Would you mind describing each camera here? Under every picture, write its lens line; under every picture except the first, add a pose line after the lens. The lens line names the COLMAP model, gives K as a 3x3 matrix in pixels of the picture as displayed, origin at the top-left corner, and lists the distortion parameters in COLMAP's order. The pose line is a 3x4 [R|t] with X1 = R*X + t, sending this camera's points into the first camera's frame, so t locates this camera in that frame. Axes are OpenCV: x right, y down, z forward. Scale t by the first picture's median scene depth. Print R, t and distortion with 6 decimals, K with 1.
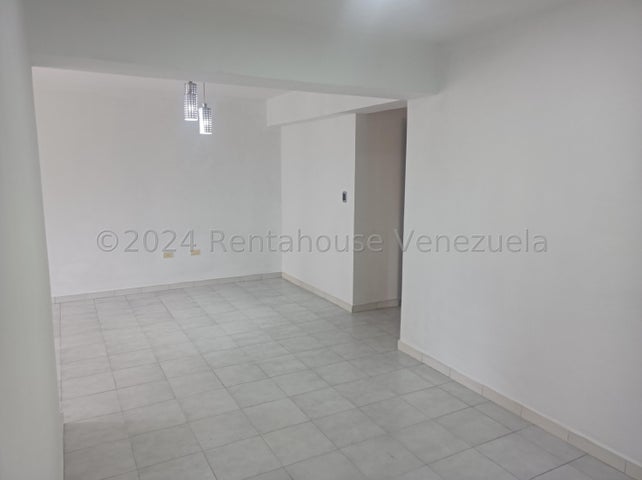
lens RADIAL K [[476.1, 0, 324.3], [0, 476.1, 241.7], [0, 0, 1]] dist [0.033993, -0.032228]
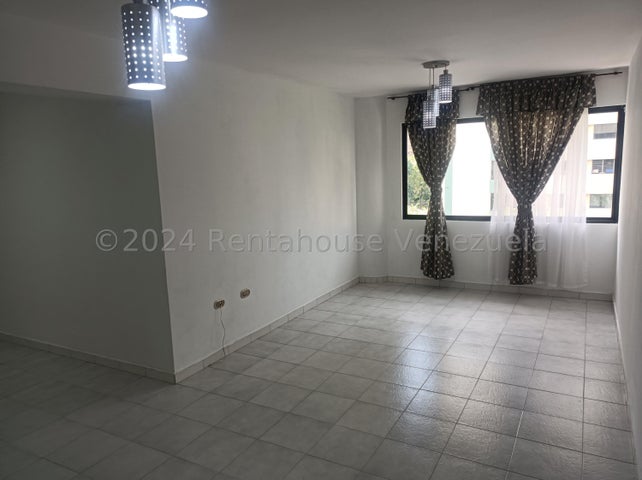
lens RADIAL K [[476.1, 0, 321.8], [0, 476.1, 237.5], [0, 0, 1]] dist [0.033993, -0.032228]
pose [[-0.842830, 0.111911, -0.526415, -0.199169], [-0.048294, 0.958467, 0.281083, -0.274971], [0.536008, 0.262328, -0.802421, 1.646201]]
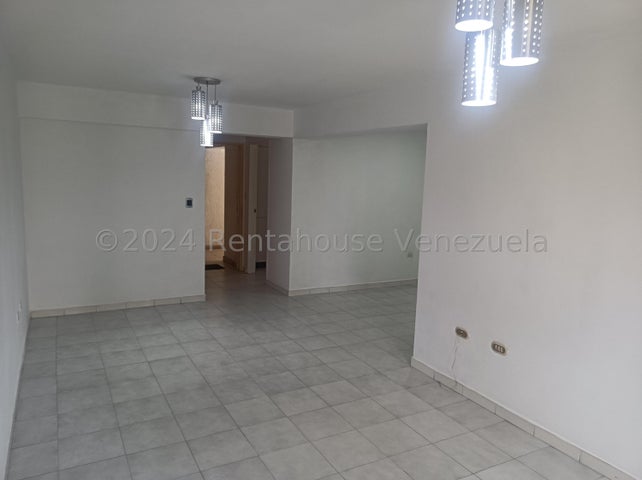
lens RADIAL K [[476.1, 0, 325.4], [0, 476.1, 239.2], [0, 0, 1]] dist [0.033993, -0.032228]
pose [[-0.016645, -0.135923, 0.990580, -1.496887], [0.118926, 0.983415, 0.136939, -0.173127], [-0.992764, 0.120085, -0.000204, 0.949144]]
